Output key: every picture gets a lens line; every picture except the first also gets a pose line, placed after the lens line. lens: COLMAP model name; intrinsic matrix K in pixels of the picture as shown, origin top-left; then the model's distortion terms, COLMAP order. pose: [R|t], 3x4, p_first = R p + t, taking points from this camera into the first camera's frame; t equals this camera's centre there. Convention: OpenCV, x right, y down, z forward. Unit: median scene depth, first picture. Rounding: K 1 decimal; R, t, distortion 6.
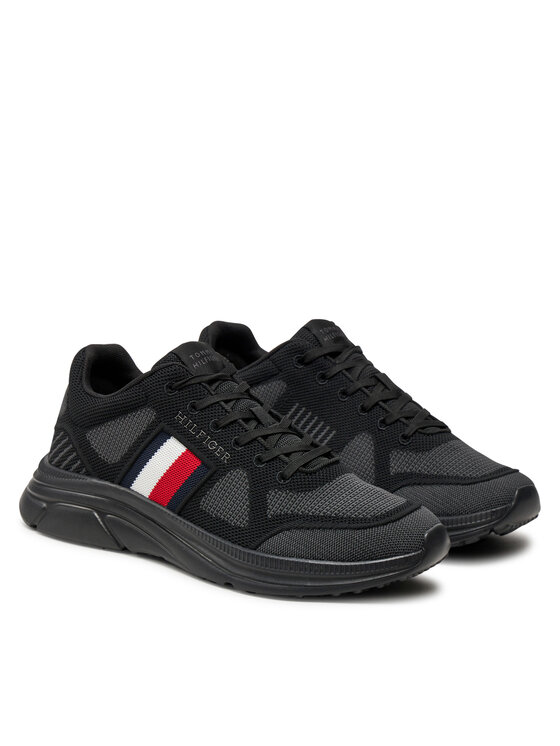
lens RADIAL K [[2207.2, 0, 279.7], [0, 2207.2, 373.3], [0, 0, 1]] dist [-0.159451, 0.000000]
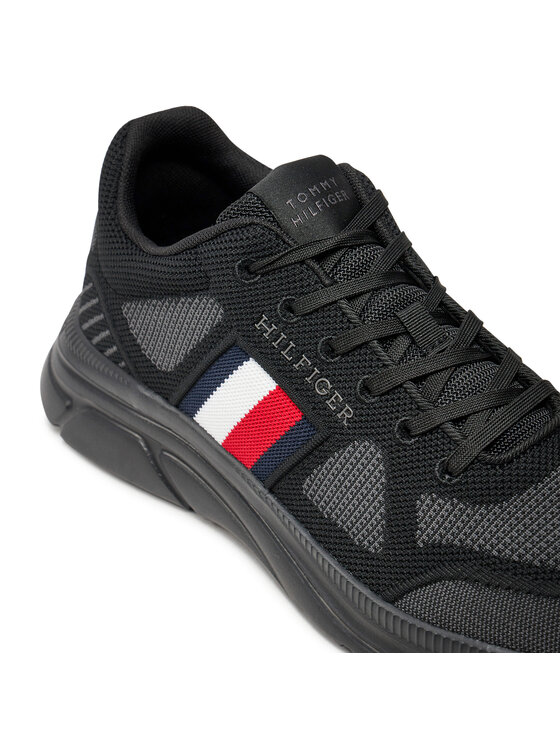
lens RADIAL K [[2069.7, 0, 280.2], [0, 2069.7, 371.5], [0, 0, 1]] dist [-0.113511, 0.000000]
pose [[0.978413, 0.043566, -0.202015, 0.059370], [0.036108, 0.926451, 0.374679, -0.156368], [0.203480, -0.373885, 0.904879, 0.547756]]
